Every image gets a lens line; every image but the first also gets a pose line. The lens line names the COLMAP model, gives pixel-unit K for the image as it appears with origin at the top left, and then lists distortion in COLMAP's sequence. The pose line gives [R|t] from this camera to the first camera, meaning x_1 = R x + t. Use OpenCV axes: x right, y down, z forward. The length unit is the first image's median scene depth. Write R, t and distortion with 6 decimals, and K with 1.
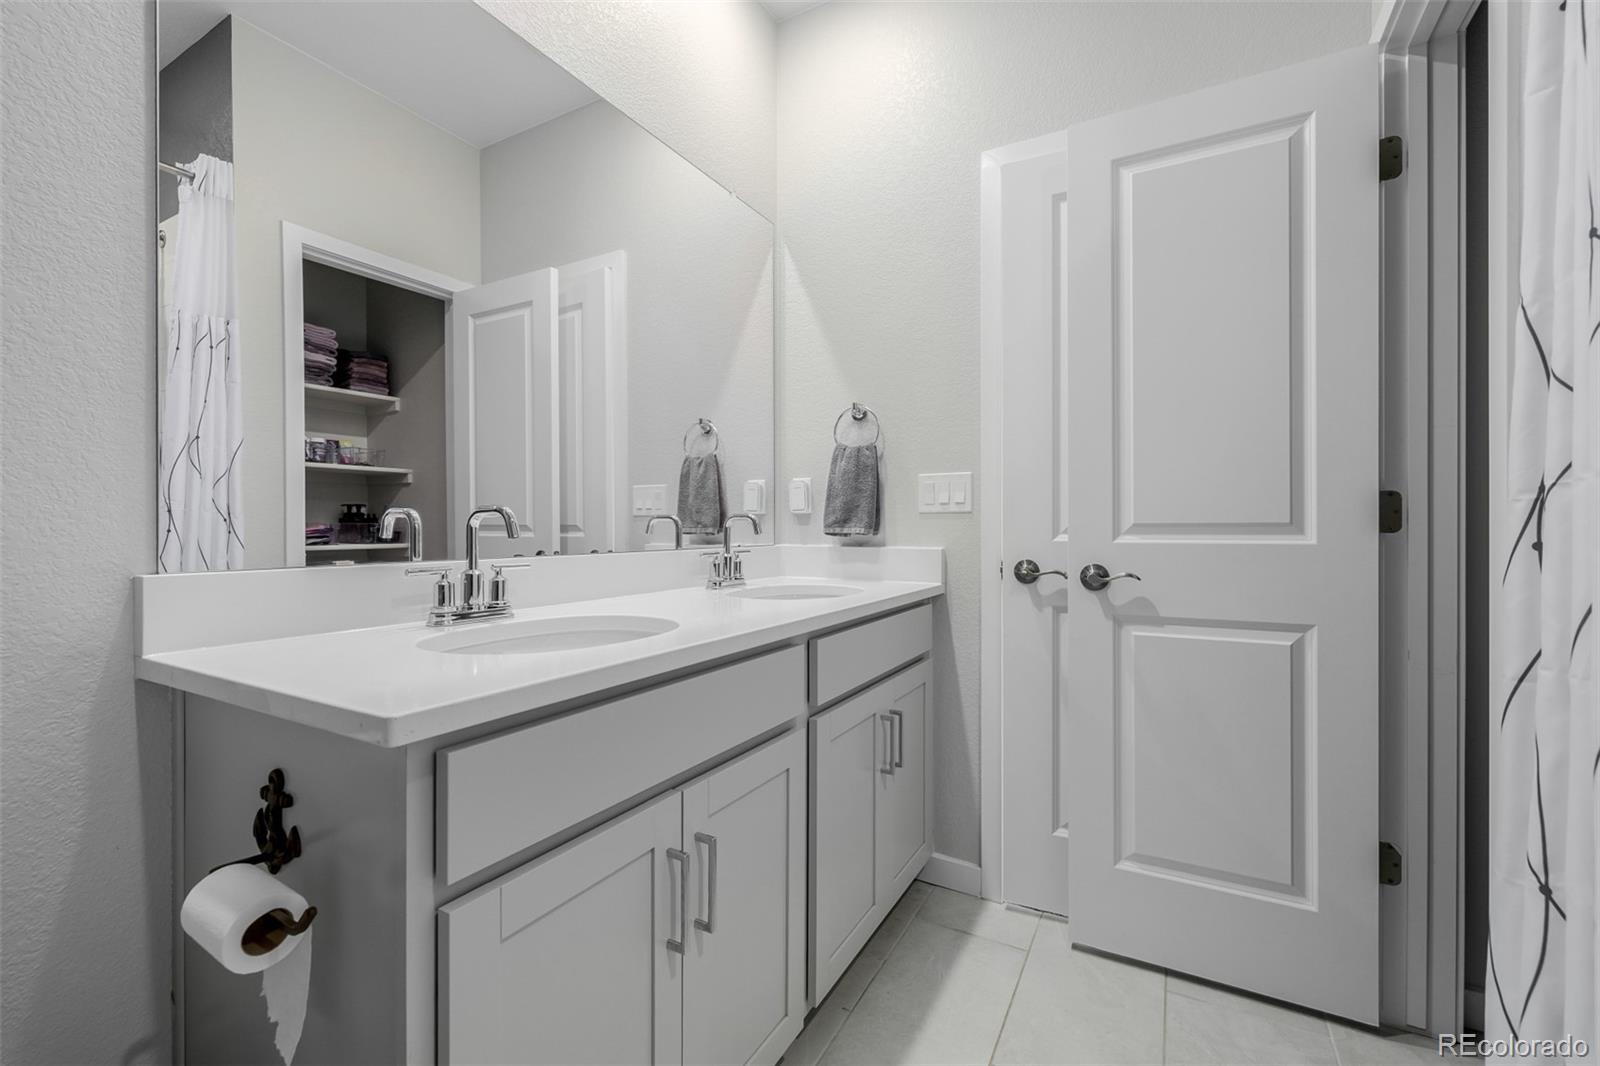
lens RADIAL K [[676.2, 0, 787.7], [0, 676.2, 529.3], [0, 0, 1]] dist [0.002113, -0.000170]
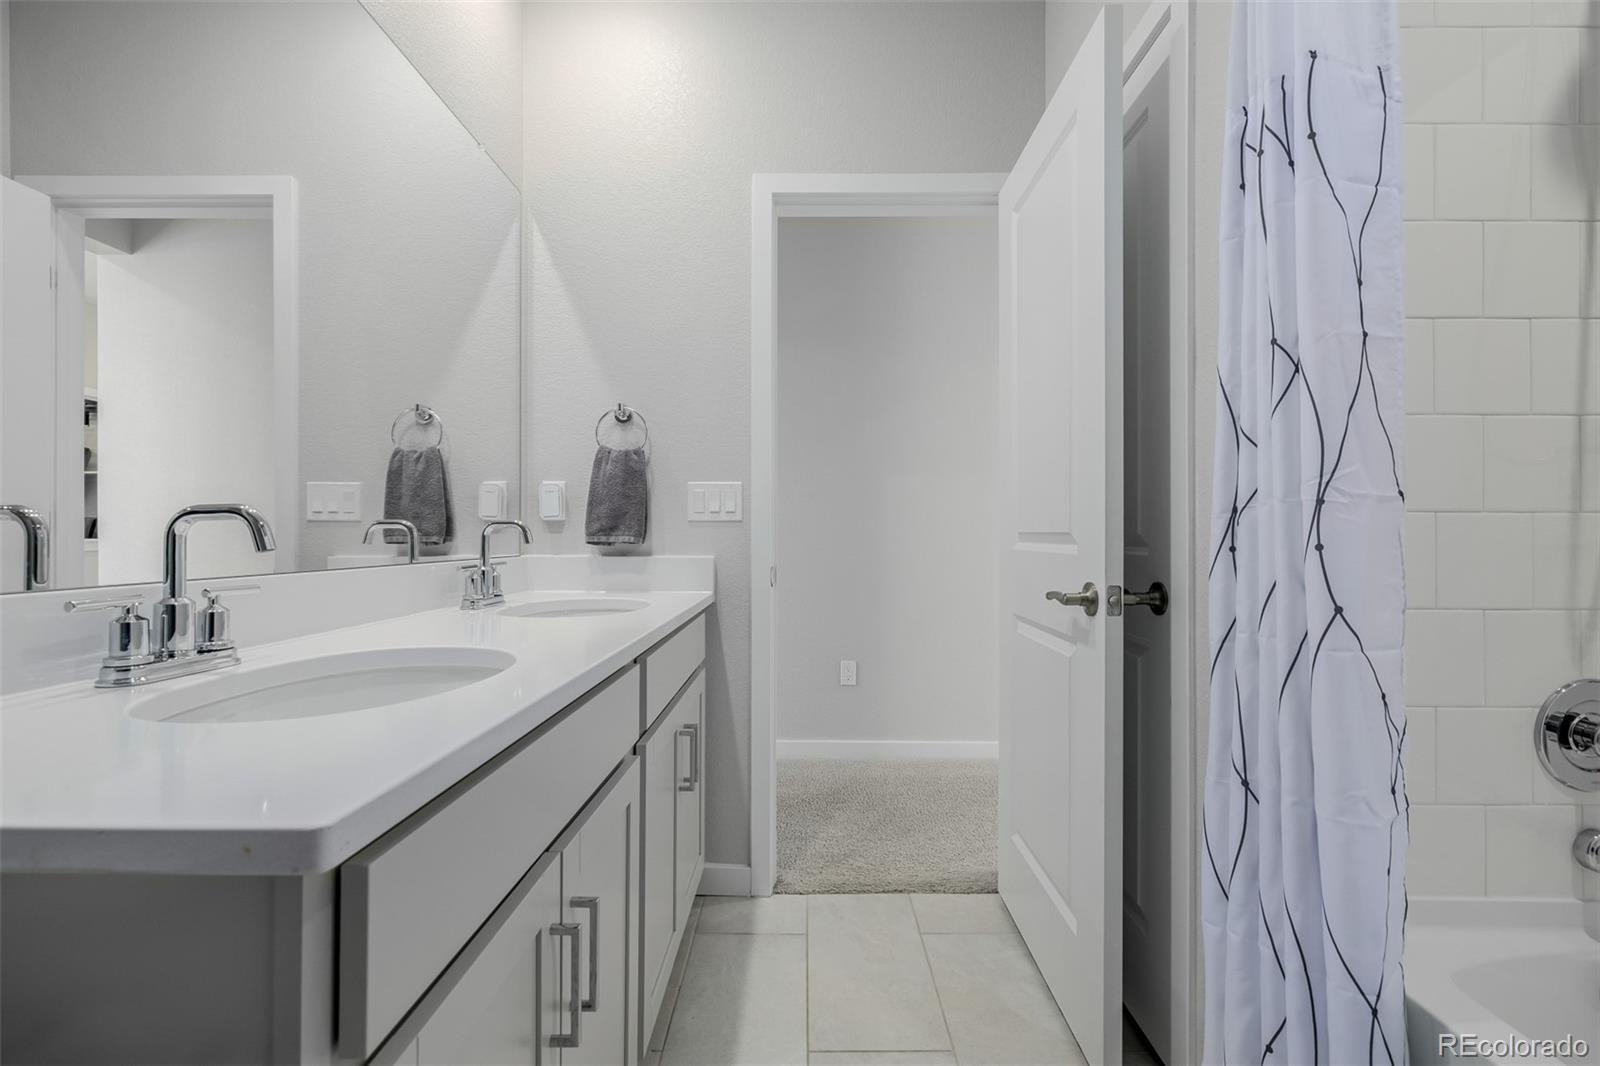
lens RADIAL K [[676.2, 0, 796.6], [0, 676.2, 533.2], [0, 0, 1]] dist [0.002113, -0.000170]
pose [[0.875119, 0.002890, 0.483899, -0.148192], [0.000452, 0.999977, -0.006790, 0.000060], [-0.483908, 0.006161, 0.875097, 0.061521]]
